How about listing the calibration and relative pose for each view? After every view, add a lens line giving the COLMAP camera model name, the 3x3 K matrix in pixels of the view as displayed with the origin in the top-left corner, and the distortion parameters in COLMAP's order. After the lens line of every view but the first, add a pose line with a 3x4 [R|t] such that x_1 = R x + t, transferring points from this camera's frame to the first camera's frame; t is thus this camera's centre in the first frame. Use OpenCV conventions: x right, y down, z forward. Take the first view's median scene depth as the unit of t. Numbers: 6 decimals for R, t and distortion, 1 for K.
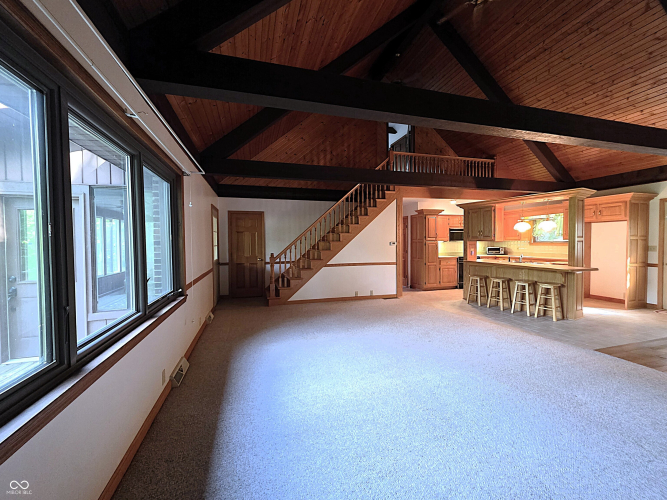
lens RADIAL K [[275.0, 0, 332.5], [0, 275.0, 248.2], [0, 0, 1]] dist [0.000822, -0.000137]
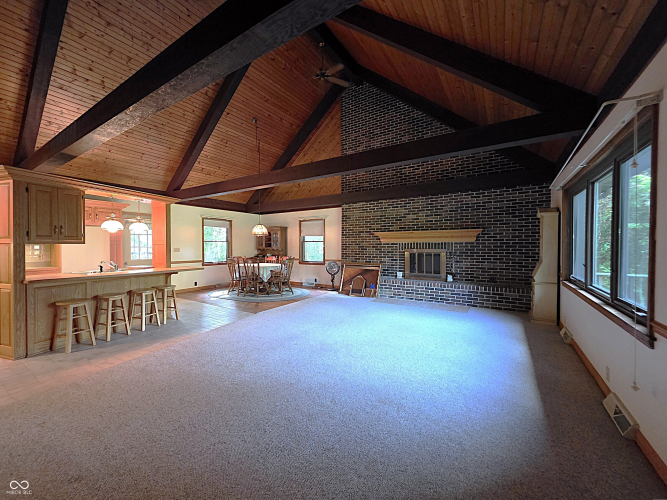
lens RADIAL K [[268.4, 0, 333.5], [0, 268.4, 250.0], [0, 0, 1]] dist [0.000686, -0.000001]
pose [[-0.659263, -0.004070, 0.751902, -0.230041], [0.023540, 0.999383, 0.026049, -0.010694], [-0.751544, 0.034873, -0.658760, 0.756271]]
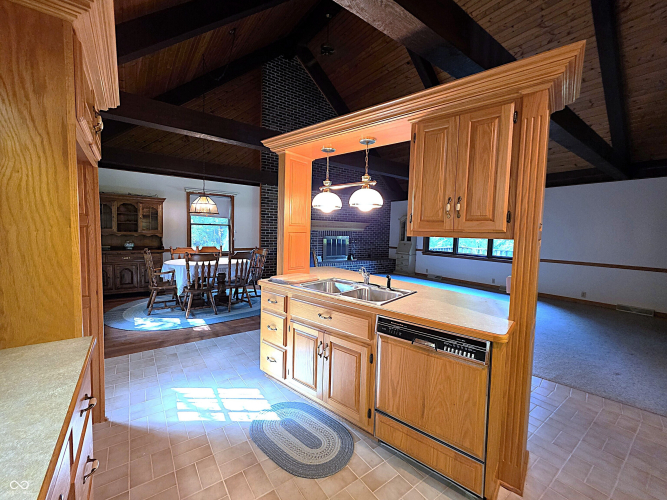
lens RADIAL K [[275.0, 0, 332.5], [0, 275.0, 248.2], [0, 0, 1]] dist [0.000822, -0.000137]
pose [[-0.939670, 0.001444, -0.342079, 0.630179], [-0.030053, 0.995776, 0.086758, -0.031566], [0.340759, 0.091804, -0.935658, 1.003241]]
